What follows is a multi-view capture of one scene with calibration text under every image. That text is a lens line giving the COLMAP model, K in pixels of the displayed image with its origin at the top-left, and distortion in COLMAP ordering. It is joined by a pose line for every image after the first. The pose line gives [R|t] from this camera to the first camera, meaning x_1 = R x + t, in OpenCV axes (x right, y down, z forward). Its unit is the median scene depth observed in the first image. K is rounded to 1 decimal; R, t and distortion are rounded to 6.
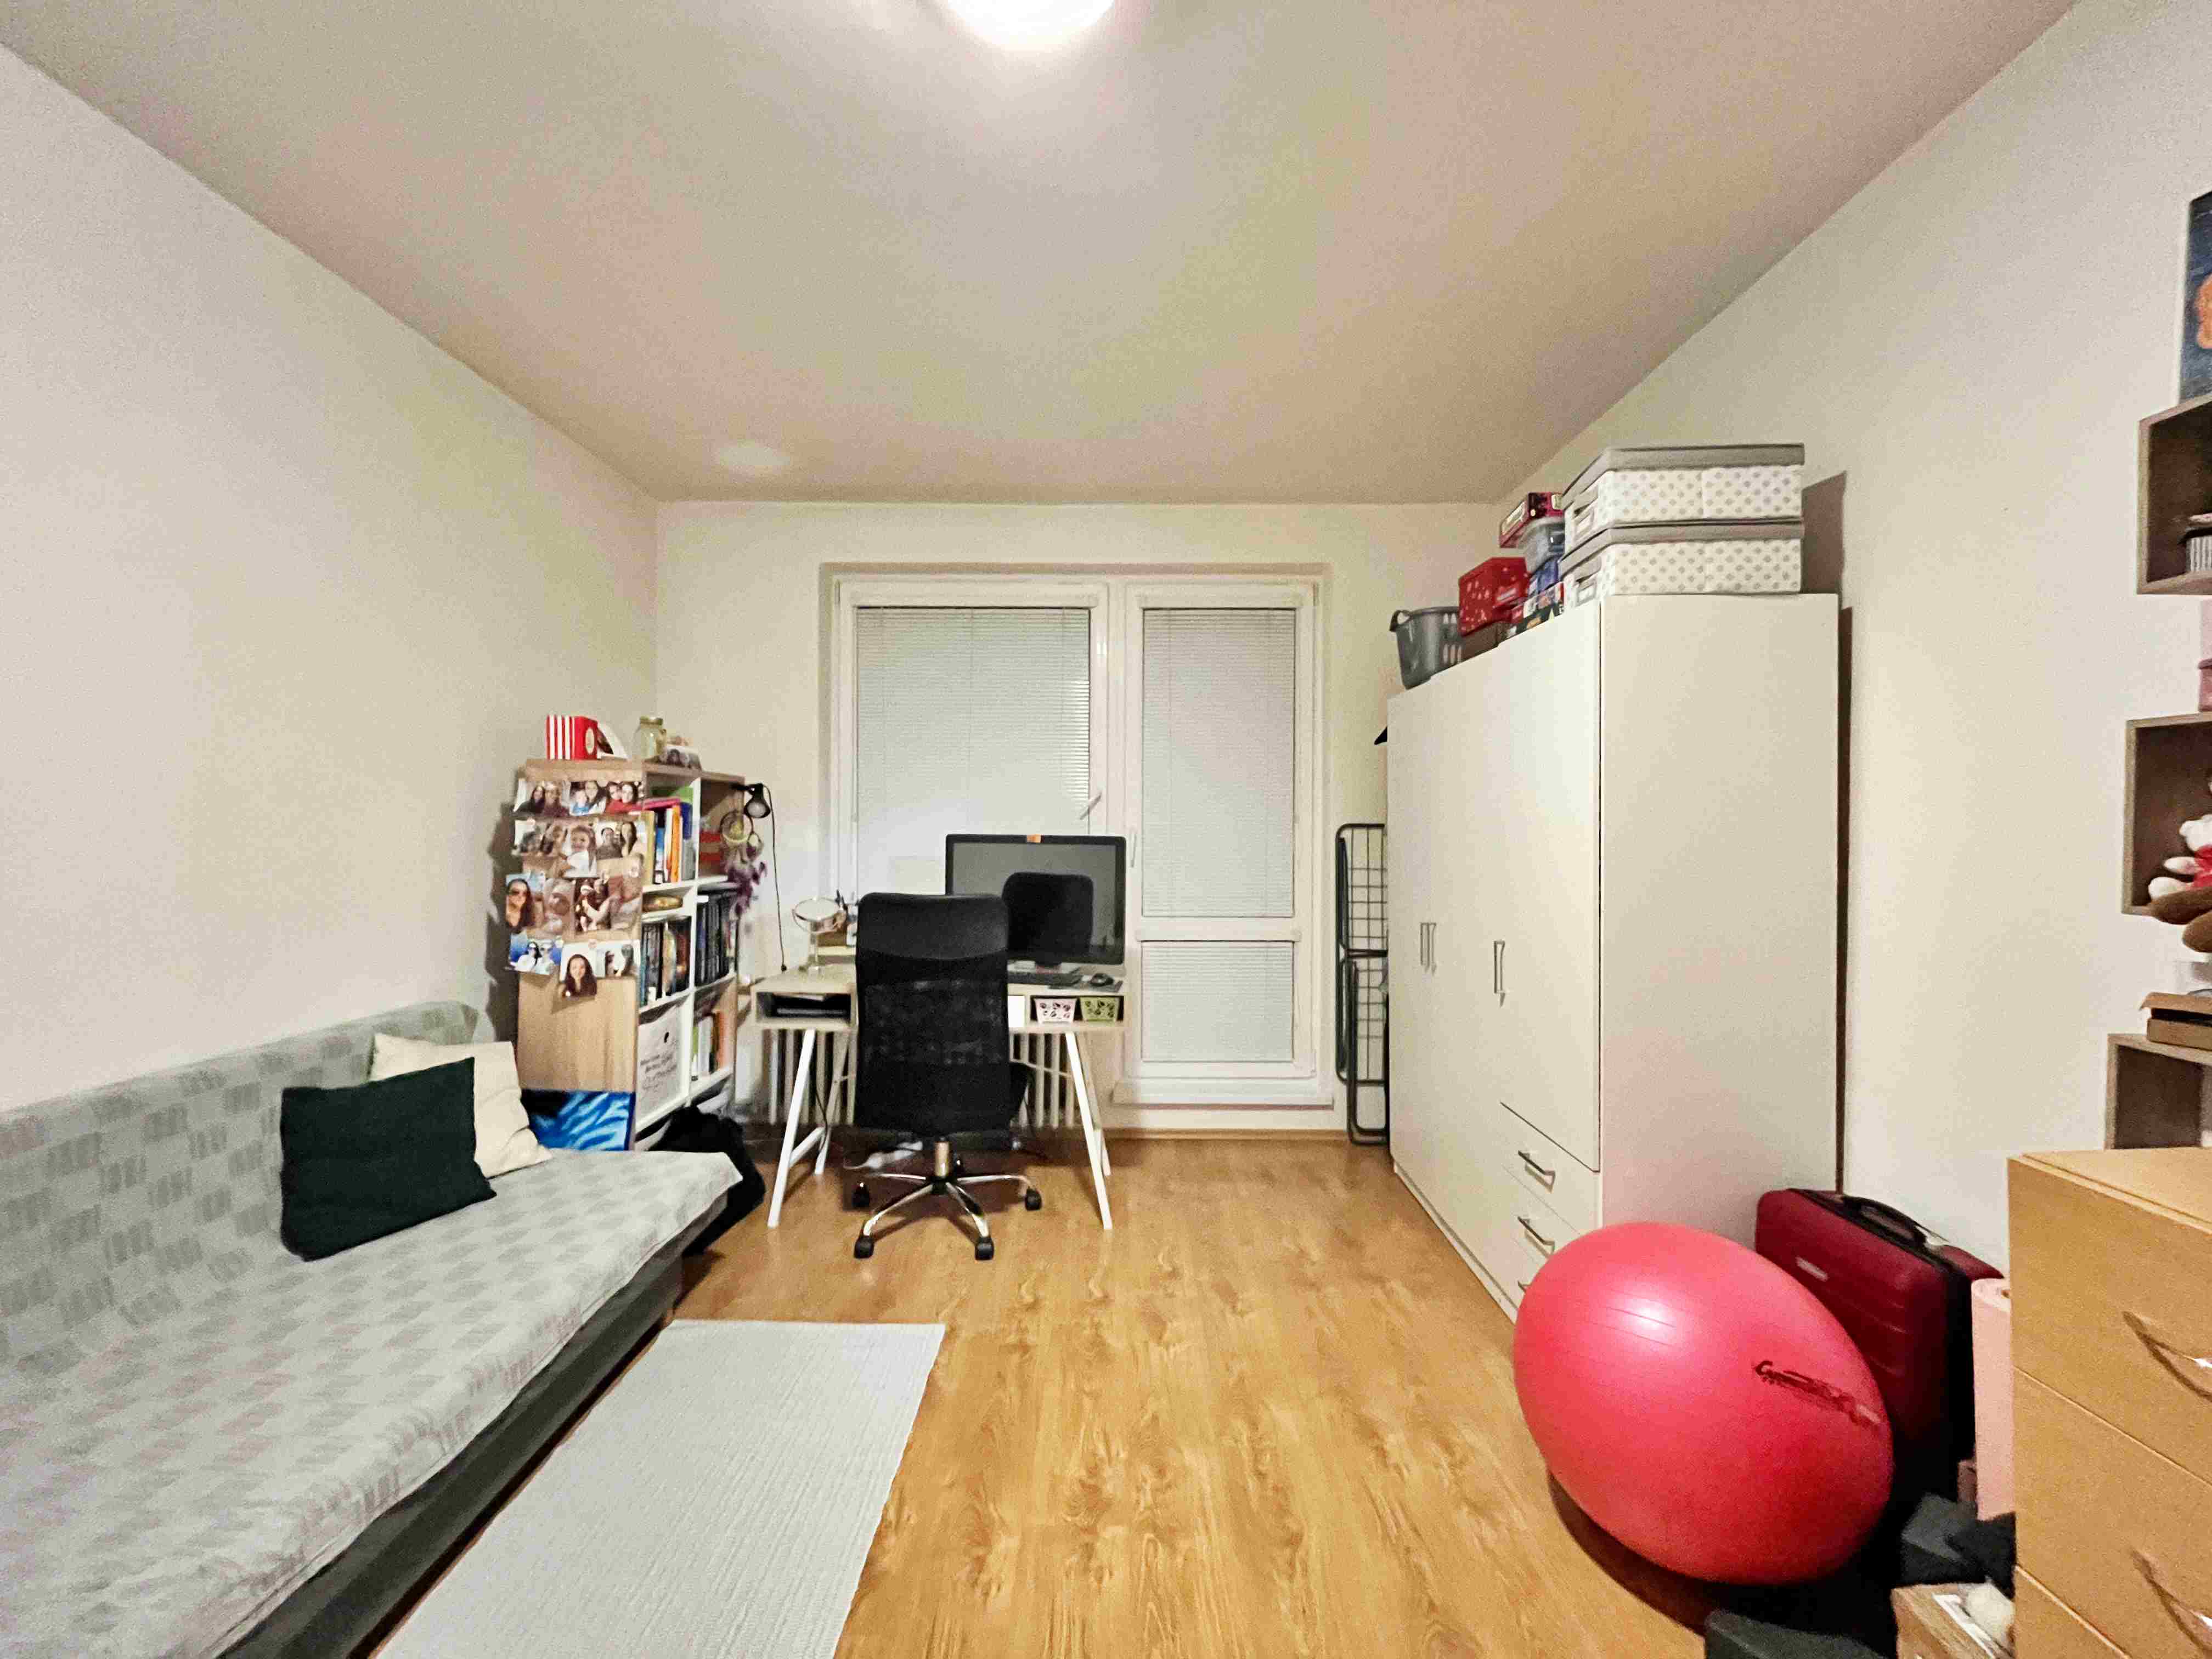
lens RADIAL K [[886.7, 0, 1109.5], [0, 886.7, 826.5], [0, 0, 1]] dist [-0.001904, -0.000777]
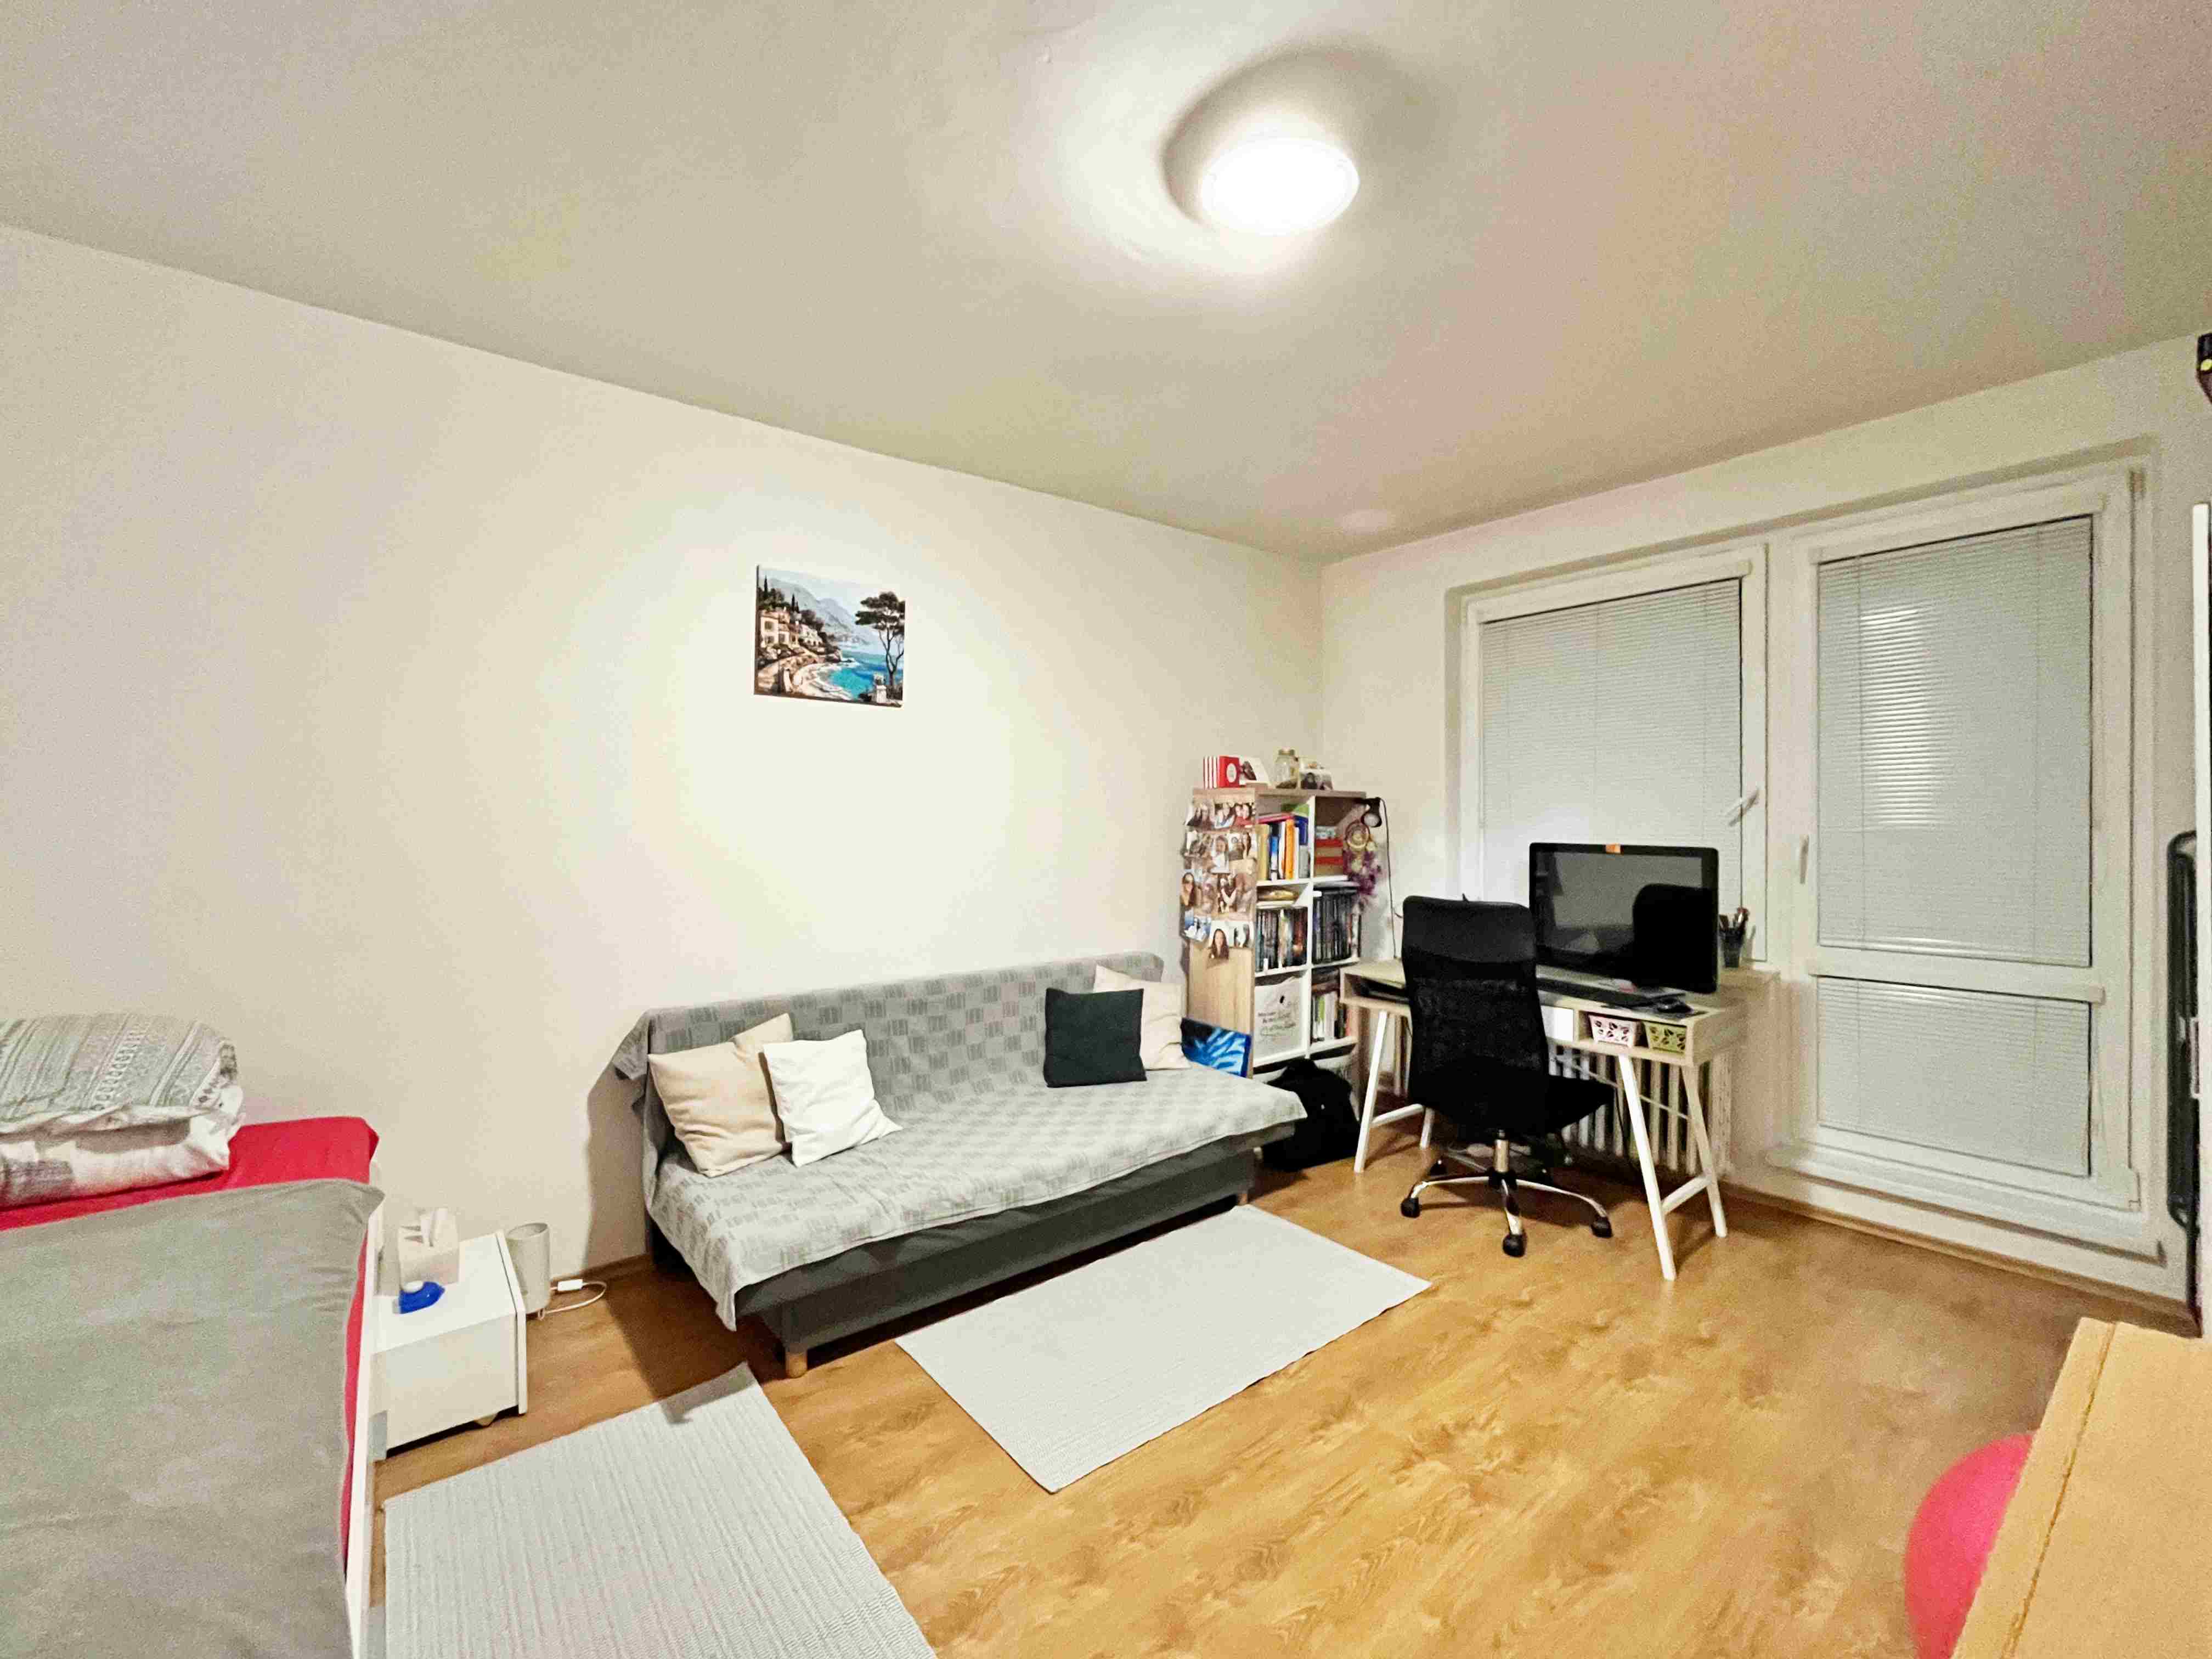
lens RADIAL K [[911.1, 0, 1107.8], [0, 911.1, 826.8], [0, 0, 1]] dist [-0.001893, 0.000373]
pose [[0.638600, -0.004239, -0.769527, 0.382213], [0.006494, 0.999979, -0.000119, -0.015526], [0.769511, -0.004922, 0.638614, -0.040250]]
